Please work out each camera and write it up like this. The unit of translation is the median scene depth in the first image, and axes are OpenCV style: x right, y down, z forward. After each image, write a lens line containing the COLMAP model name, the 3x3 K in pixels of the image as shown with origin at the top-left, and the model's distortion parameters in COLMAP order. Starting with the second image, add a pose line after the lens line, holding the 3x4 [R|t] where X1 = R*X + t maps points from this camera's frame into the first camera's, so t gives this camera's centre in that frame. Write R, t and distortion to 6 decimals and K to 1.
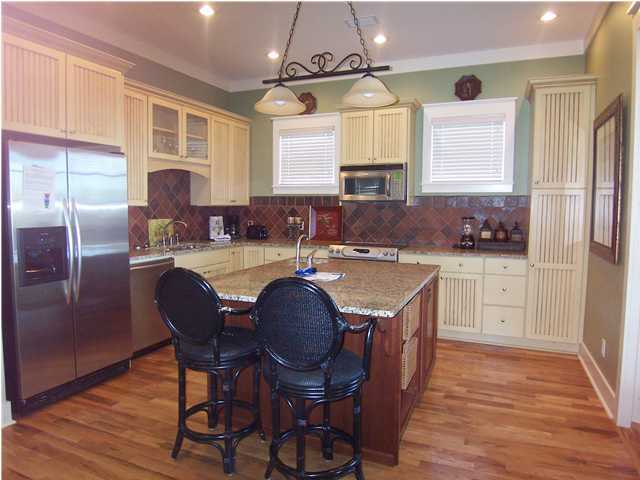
lens RADIAL K [[432.5, 0, 320.0], [0, 432.5, 240.0], [0, 0, 1]] dist [-0.003991, -0.041722]
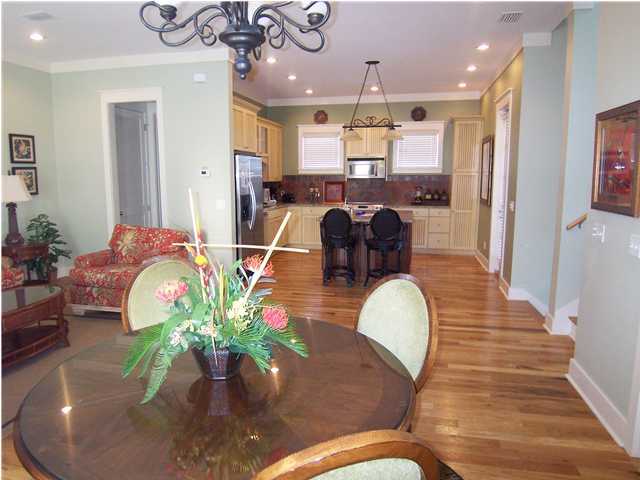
lens RADIAL K [[432.5, 0, 320.0], [0, 432.5, 240.0], [0, 0, 1]] dist [-0.003991, -0.041722]
pose [[0.983269, -0.033497, 0.179052, -0.394674], [0.020957, 0.997223, 0.071470, 0.030078], [-0.180949, -0.066522, 0.981240, -0.712672]]
